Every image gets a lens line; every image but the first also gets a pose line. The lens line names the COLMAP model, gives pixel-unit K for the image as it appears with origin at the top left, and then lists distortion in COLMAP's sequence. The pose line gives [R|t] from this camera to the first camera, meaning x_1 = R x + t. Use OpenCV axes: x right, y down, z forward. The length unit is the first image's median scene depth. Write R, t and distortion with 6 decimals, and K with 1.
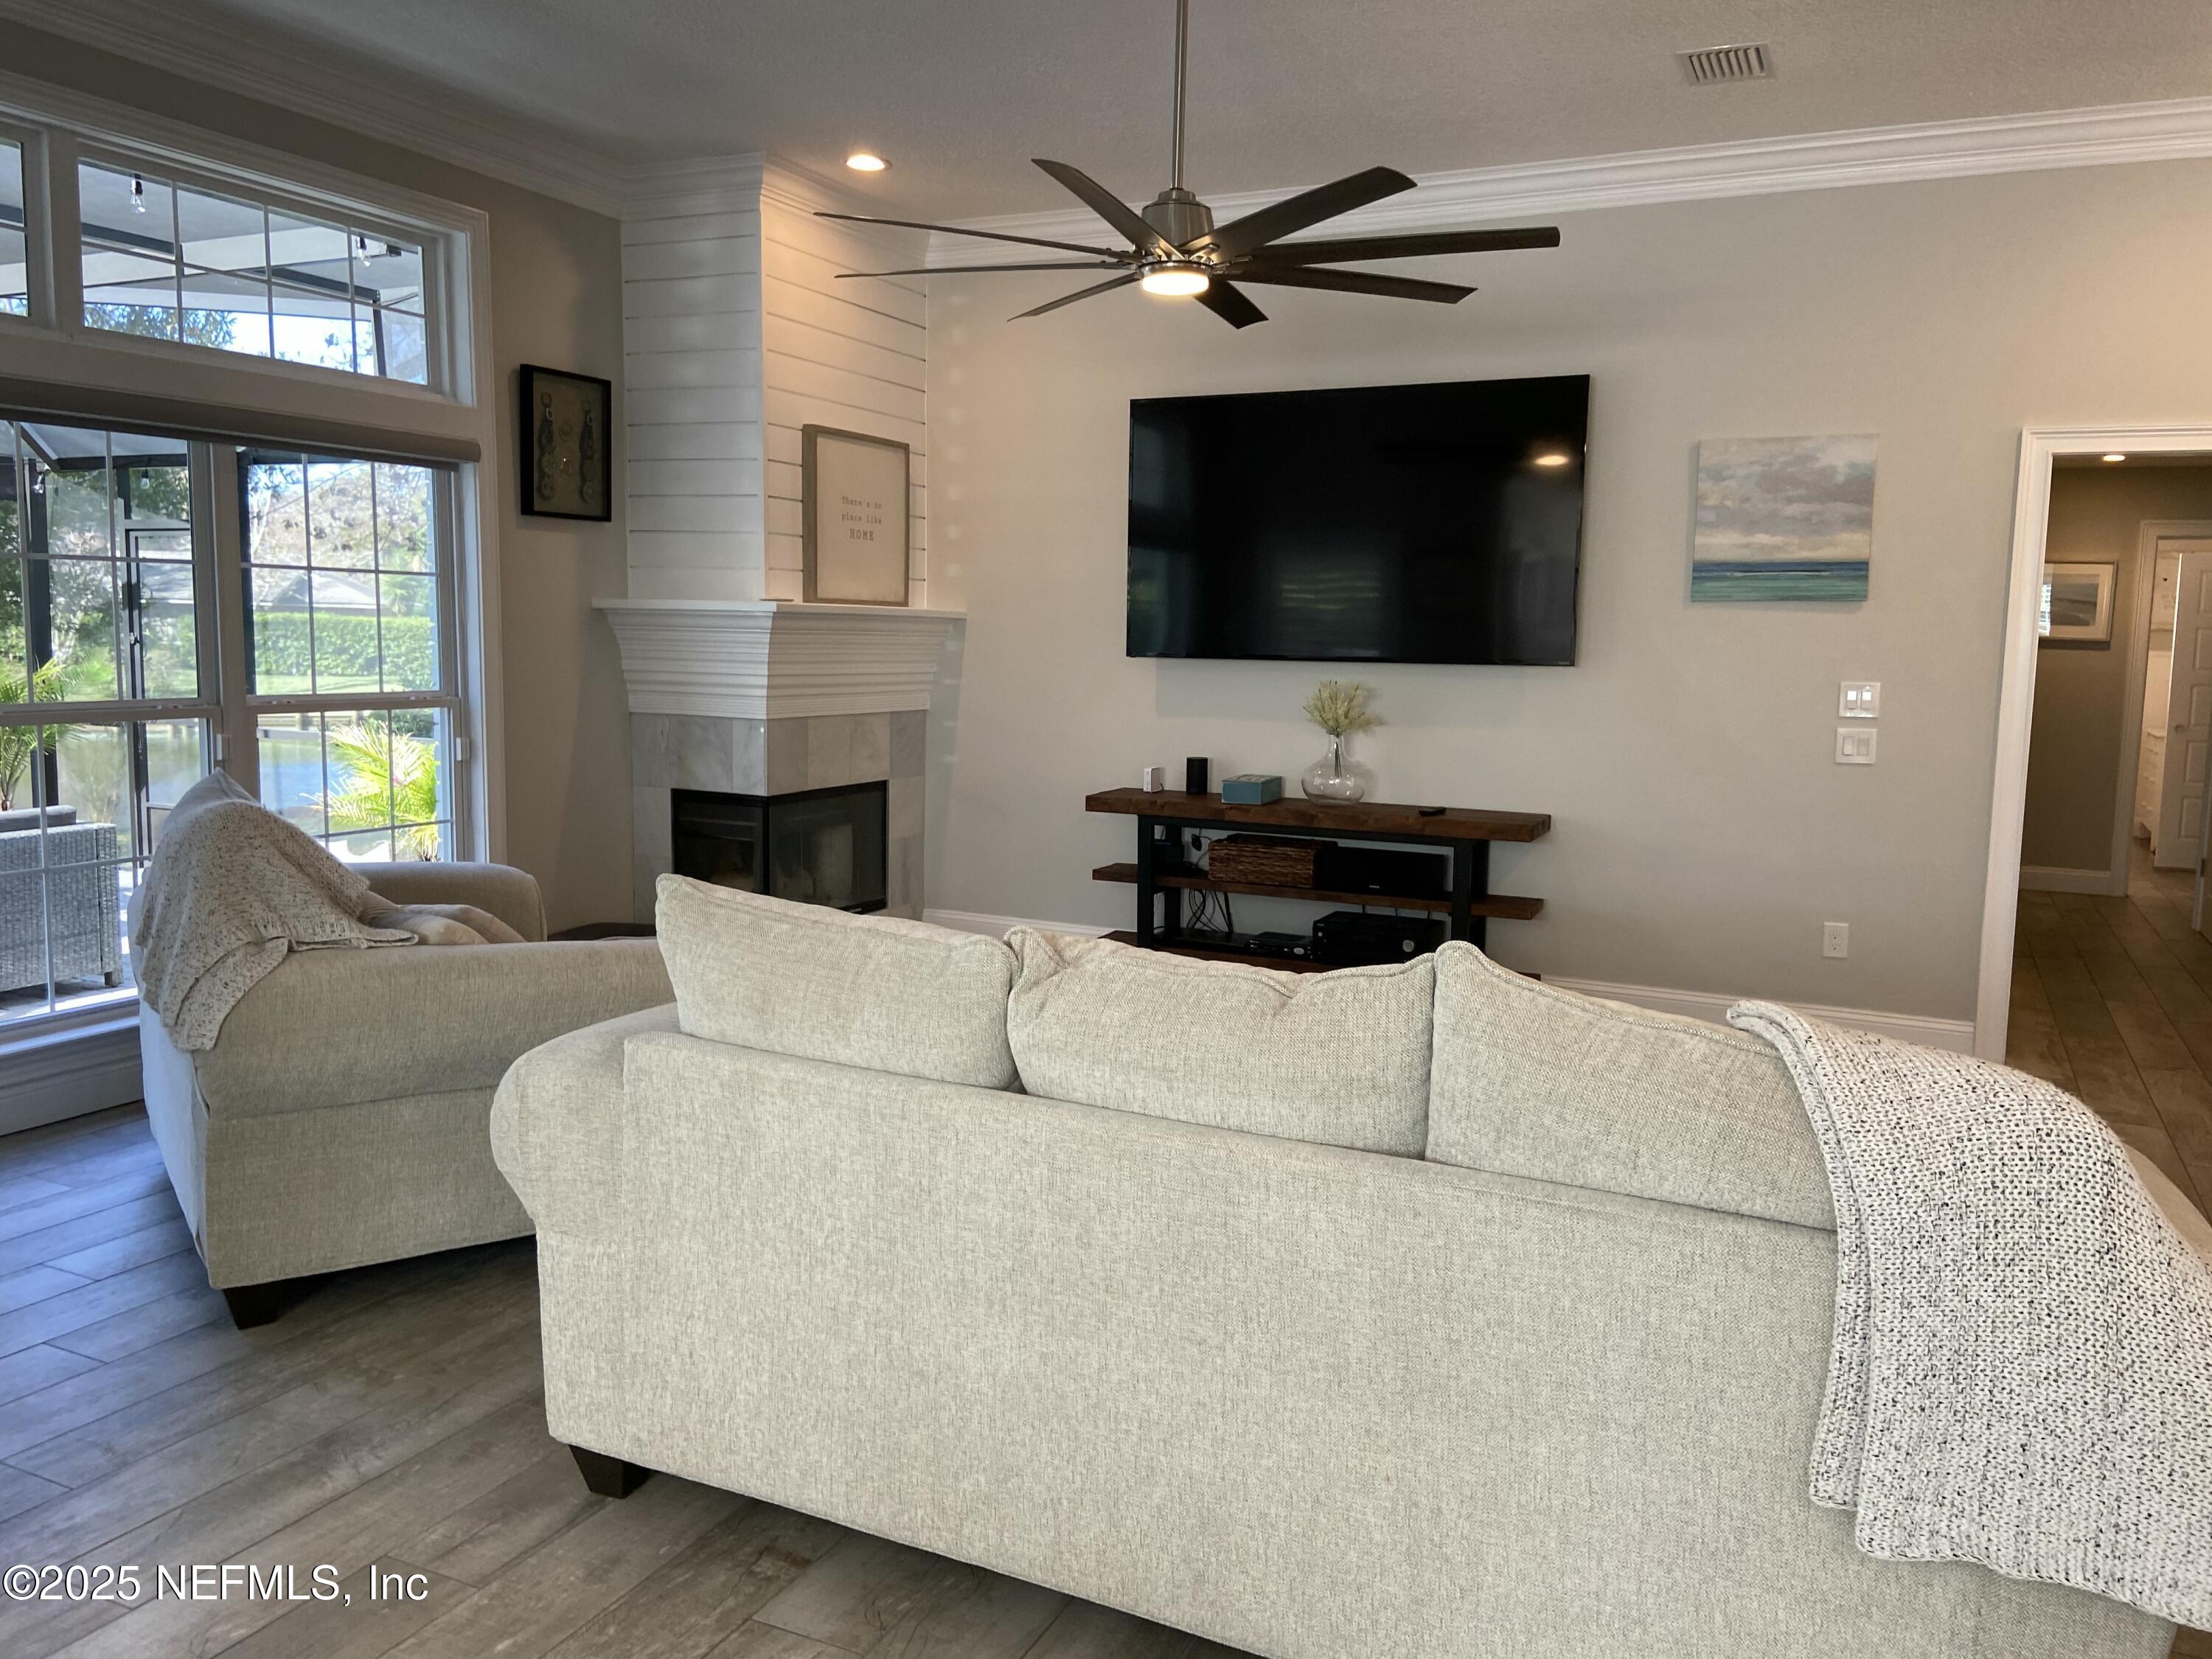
lens RADIAL K [[1619.1, 0, 1106.0], [0, 1619.1, 829.5], [0, 0, 1]] dist [0.001499, -0.001224]
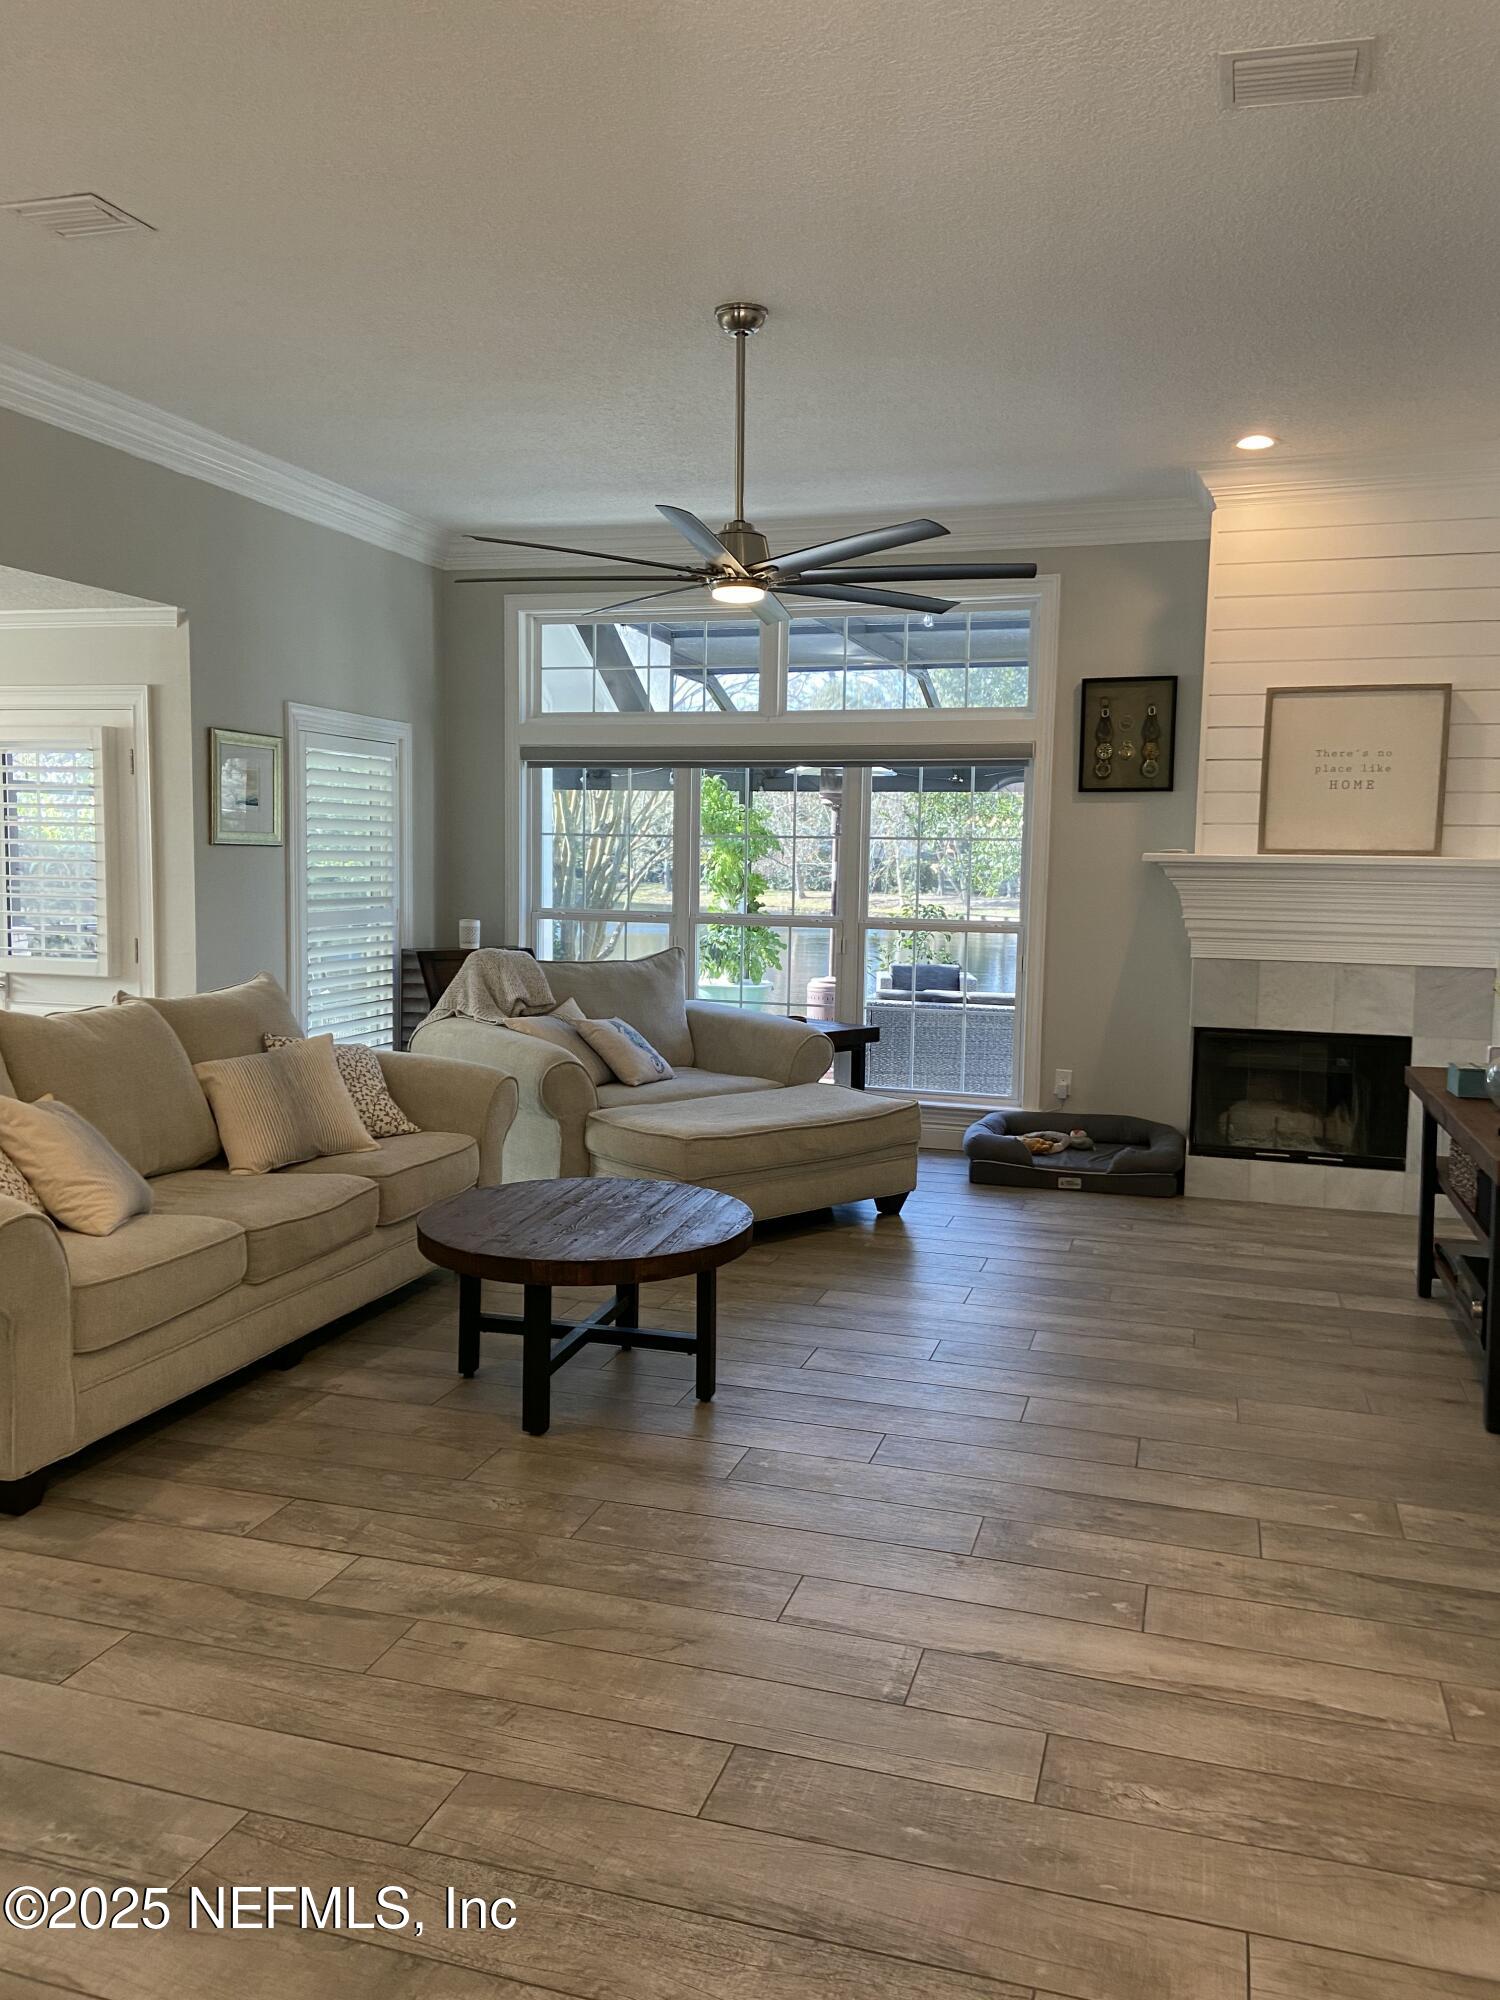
lens RADIAL K [[1506.6, 0, 750.0], [0, 1506.6, 1000.0], [0, 0, 1]] dist [0.006598, 0.002860]
pose [[0.130291, 0.065361, -0.989319, 0.771918], [-0.135550, 0.989630, 0.047529, -0.047693], [0.982166, 0.127910, 0.137799, 0.557715]]
